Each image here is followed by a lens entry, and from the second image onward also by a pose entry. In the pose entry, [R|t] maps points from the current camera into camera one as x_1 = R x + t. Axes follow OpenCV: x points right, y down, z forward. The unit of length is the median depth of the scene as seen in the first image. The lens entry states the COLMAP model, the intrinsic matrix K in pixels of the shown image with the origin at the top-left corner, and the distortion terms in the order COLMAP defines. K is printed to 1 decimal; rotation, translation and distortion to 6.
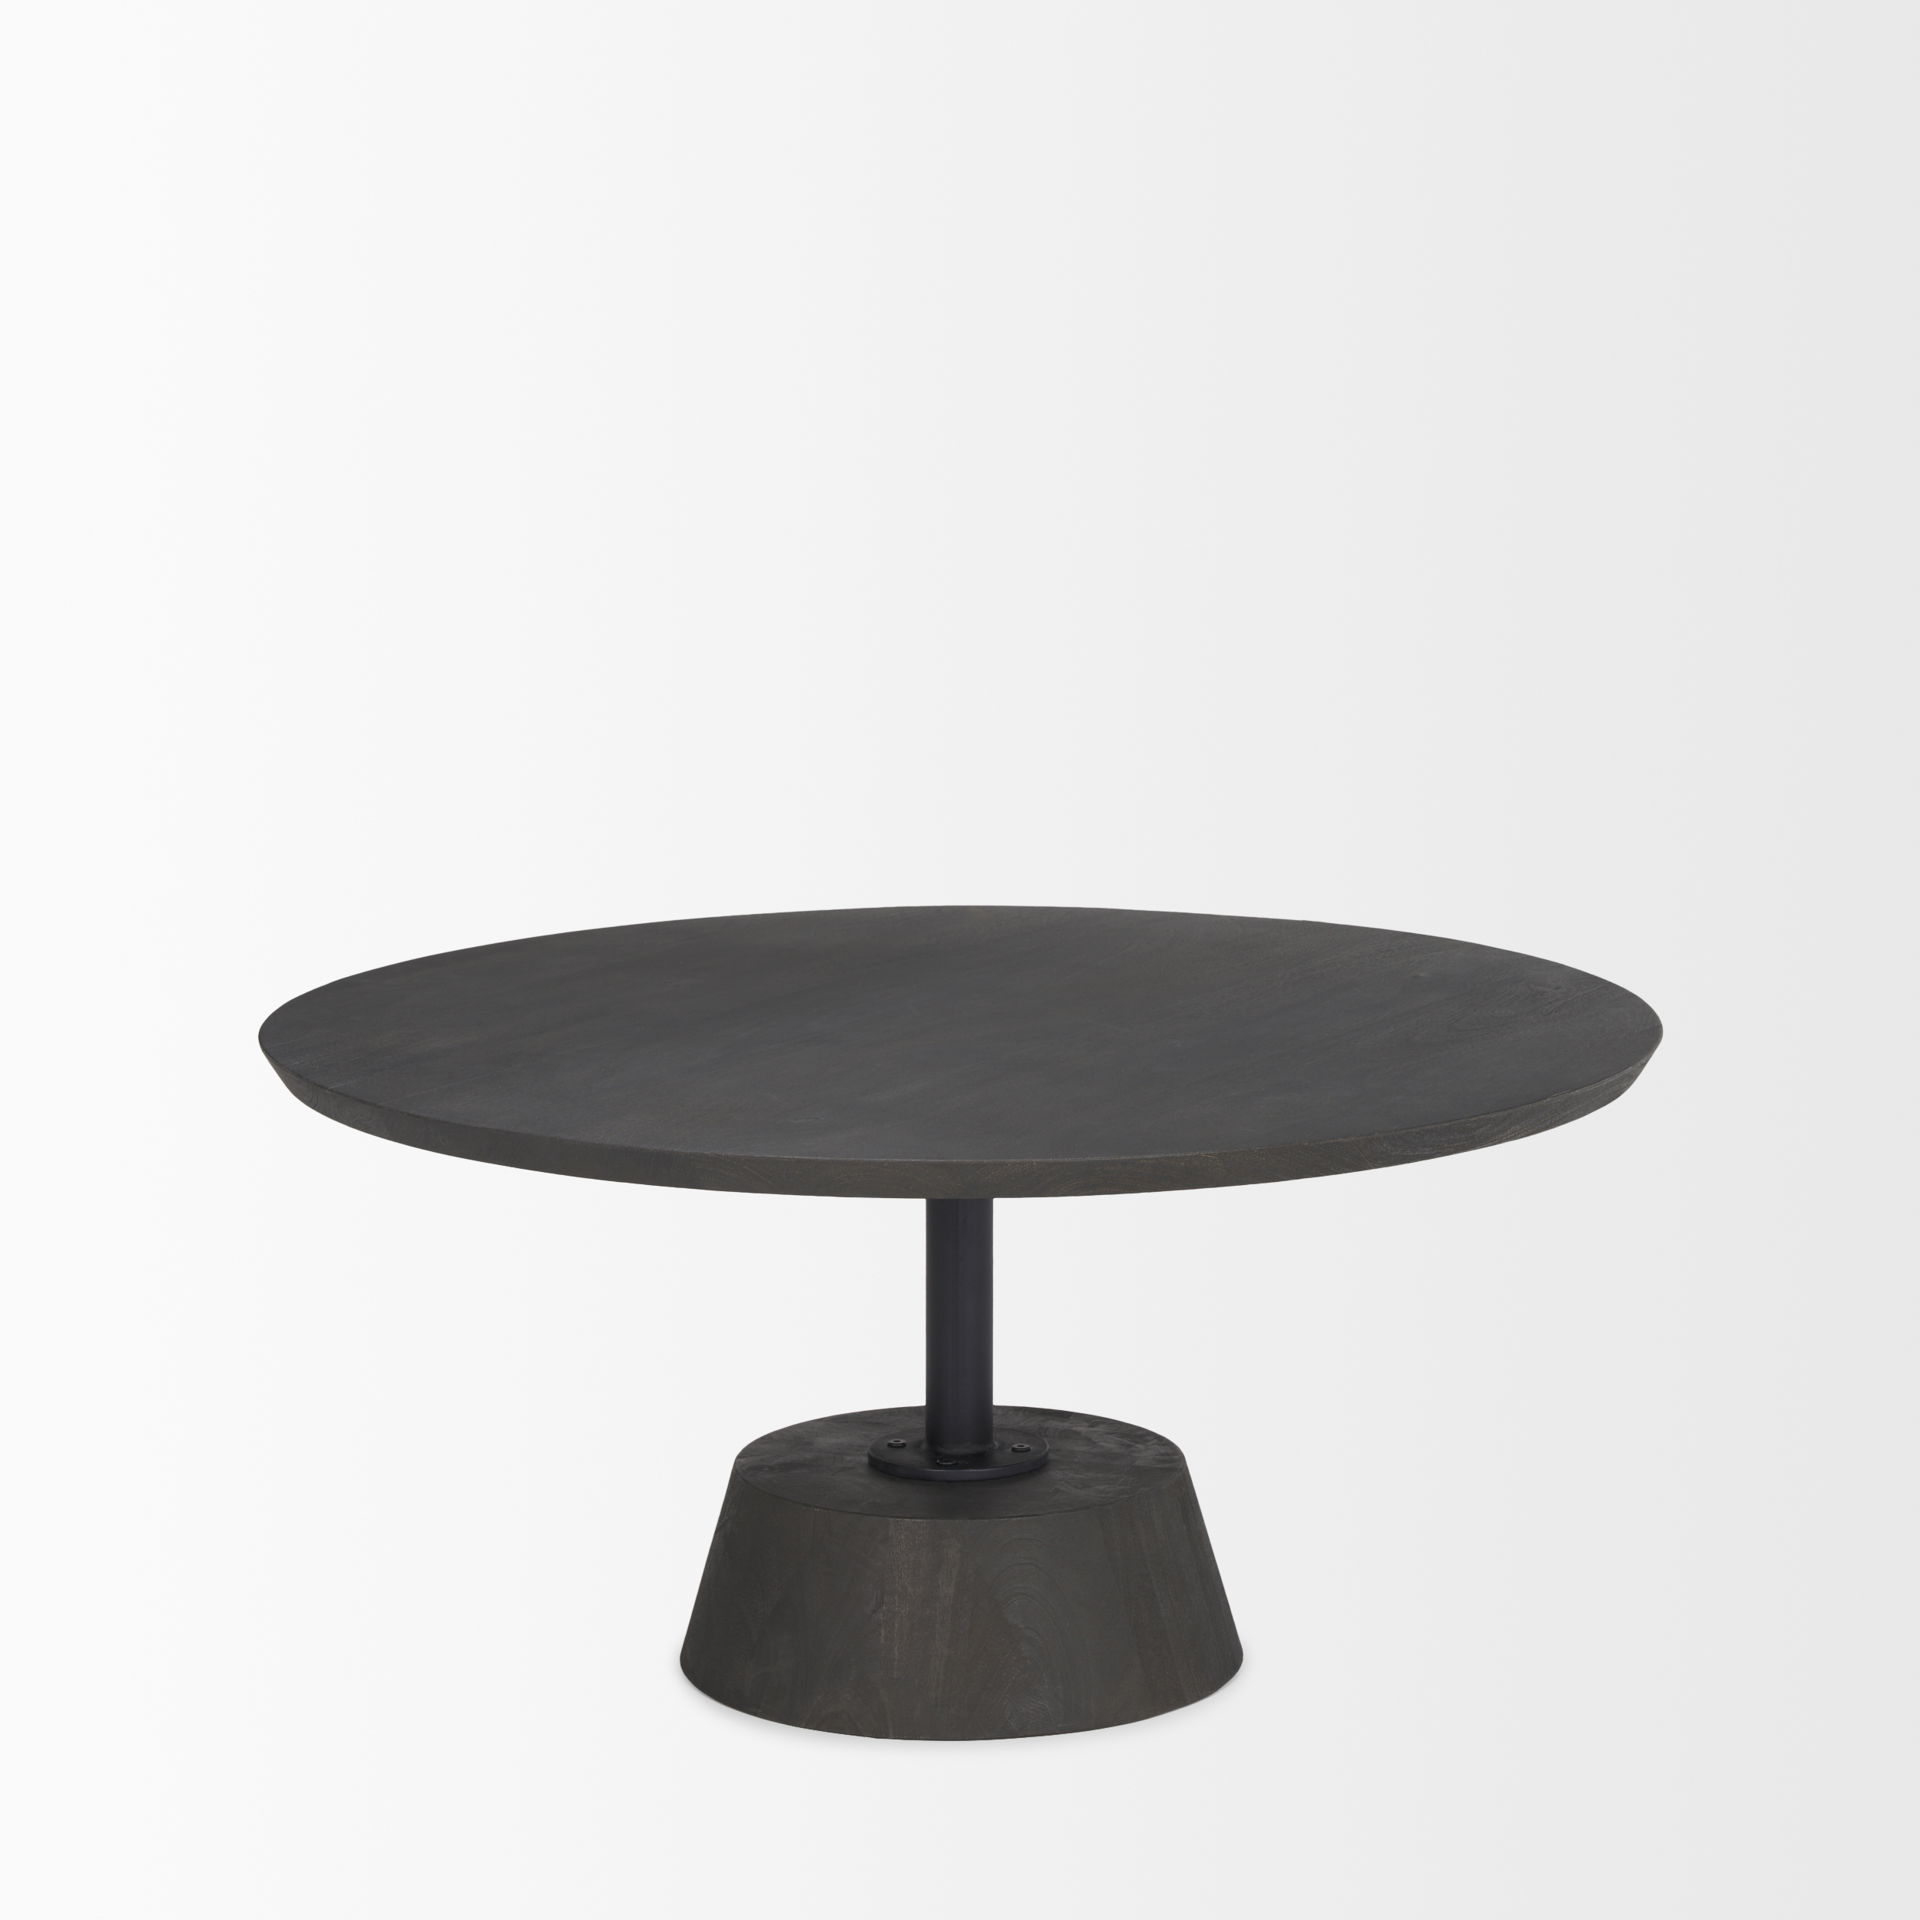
lens RADIAL K [[5741.5, 0, 960.0], [0, 5741.5, 960.0], [0, 0, 1]] dist [0.100186, 0.917093]
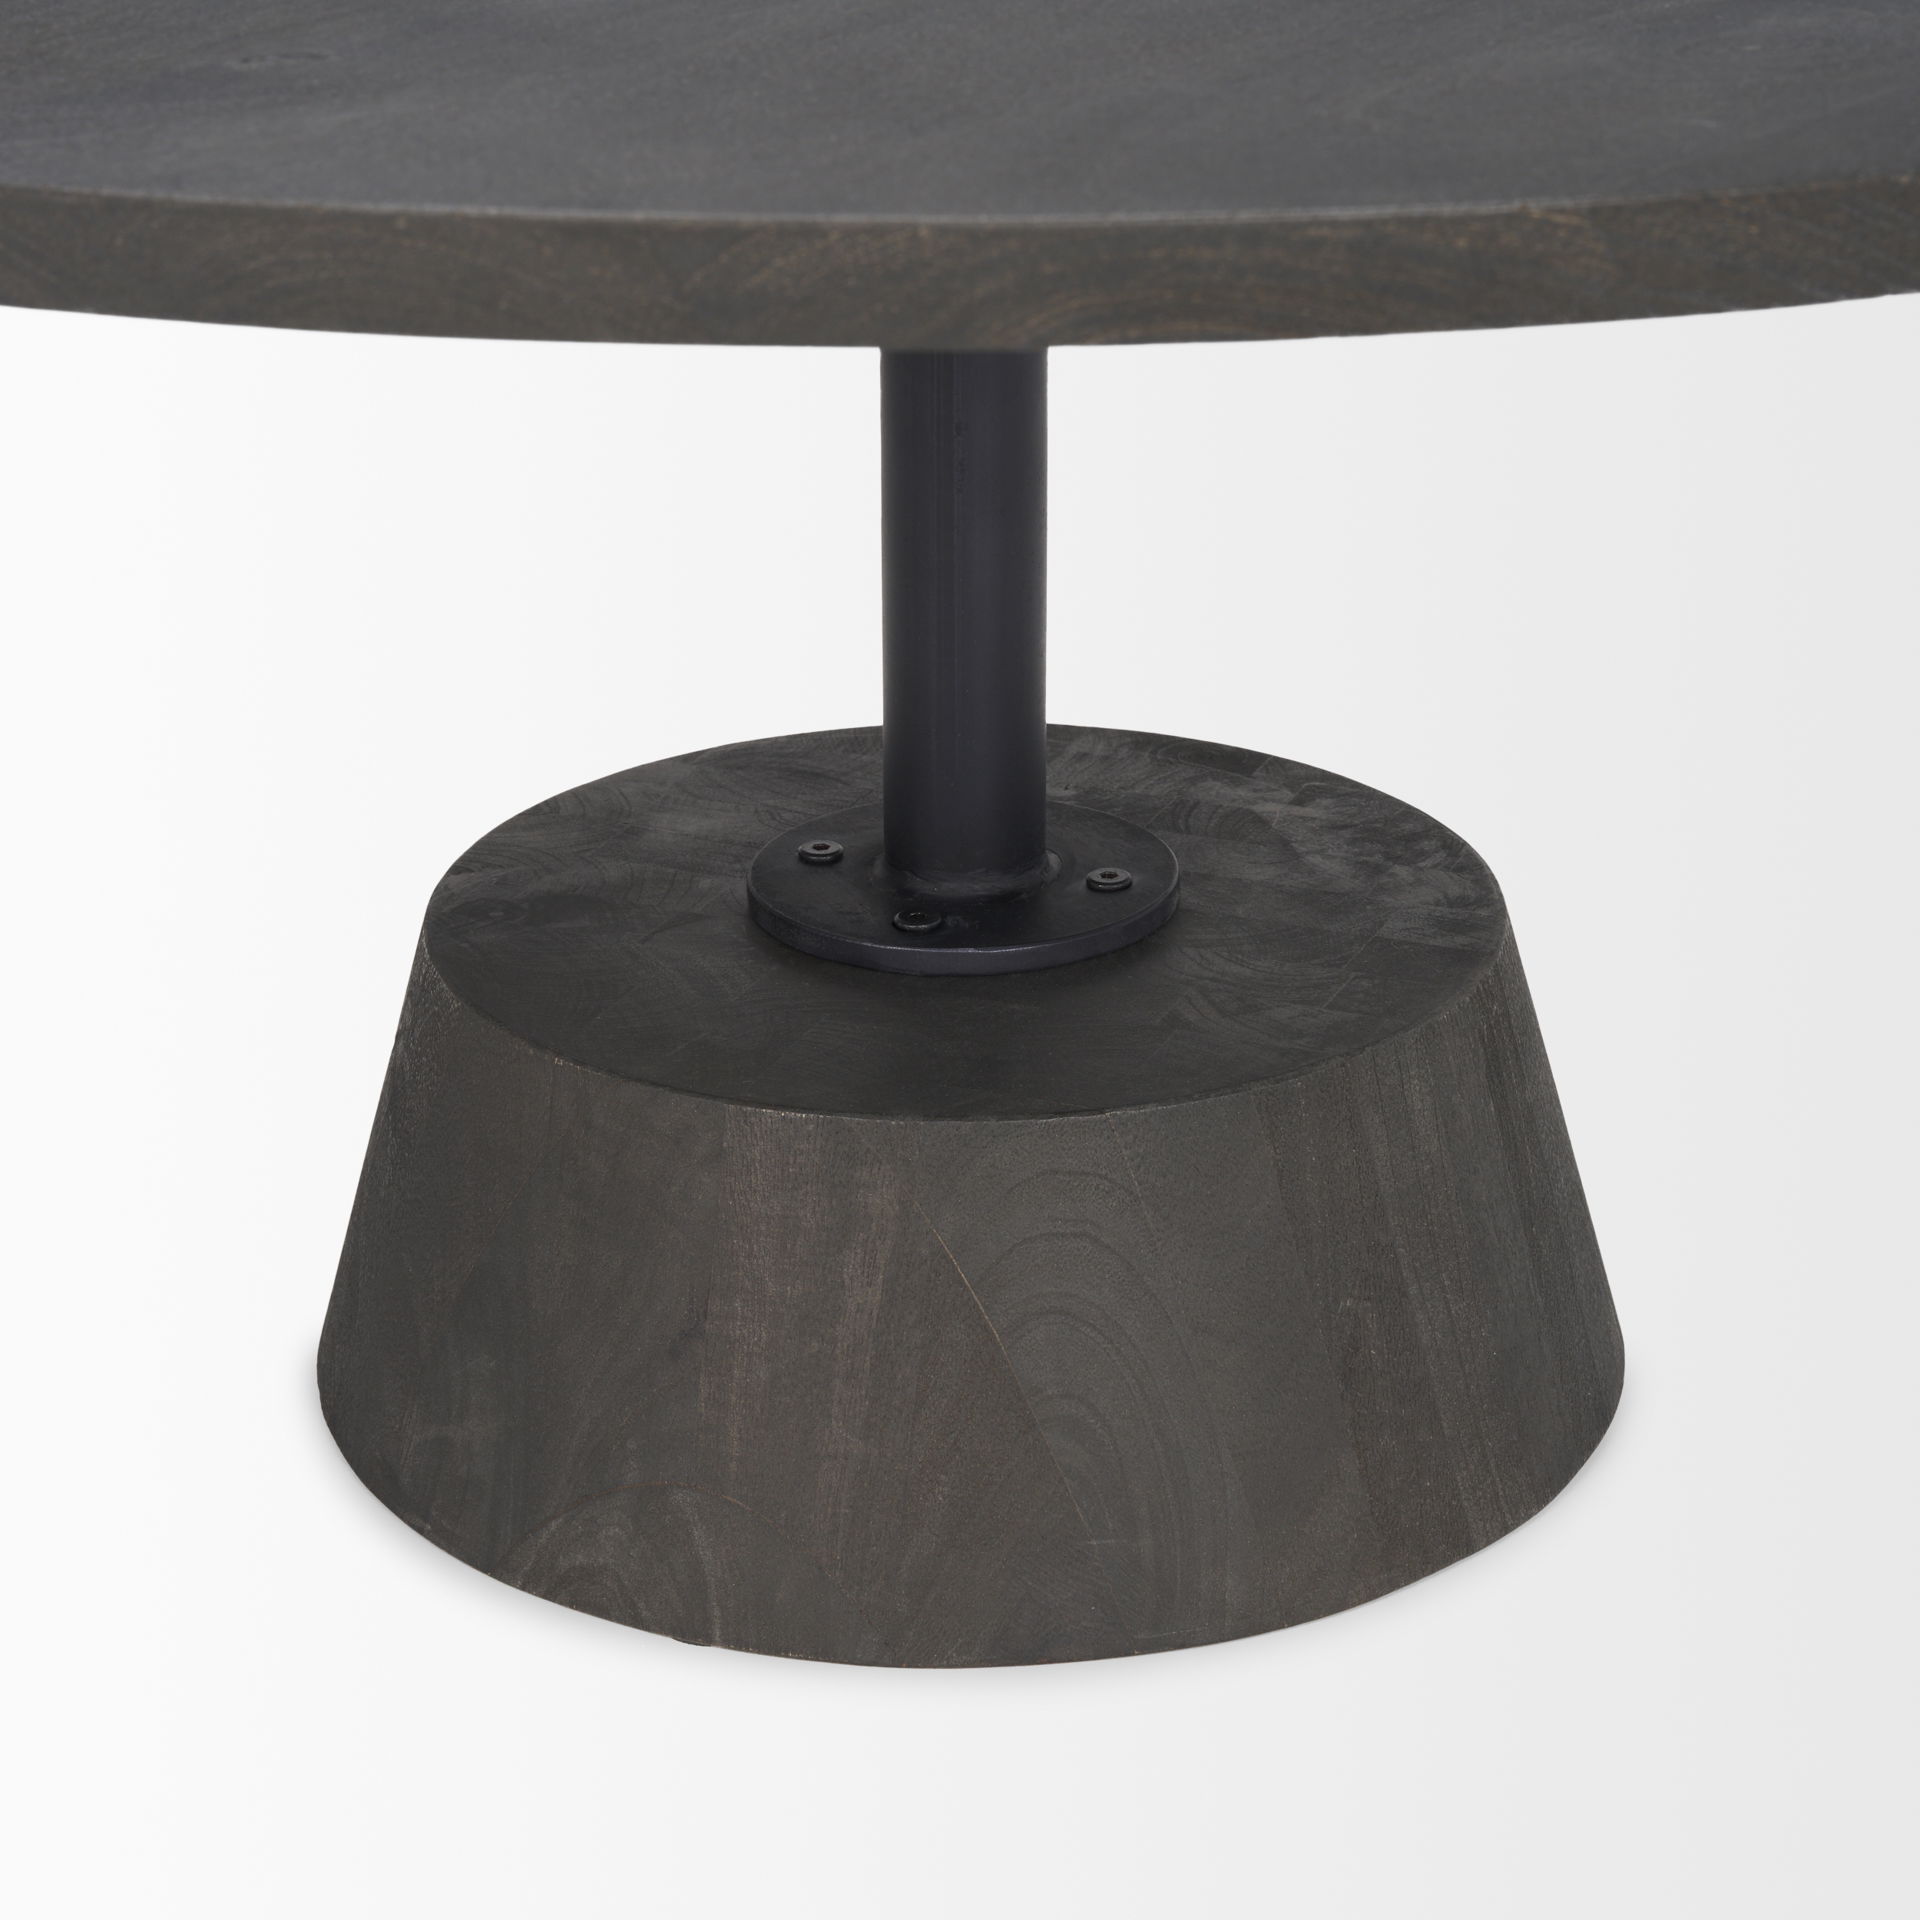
lens RADIAL K [[4620.7, 0, 960.0], [0, 4620.7, 960.0], [0, 0, 1]] dist [-0.044441, -0.110163]
pose [[0.994370, 0.037801, -0.098992, 0.034414], [-0.015744, 0.976541, 0.214756, 0.019655], [0.104787, -0.211989, 0.971638, 0.698013]]
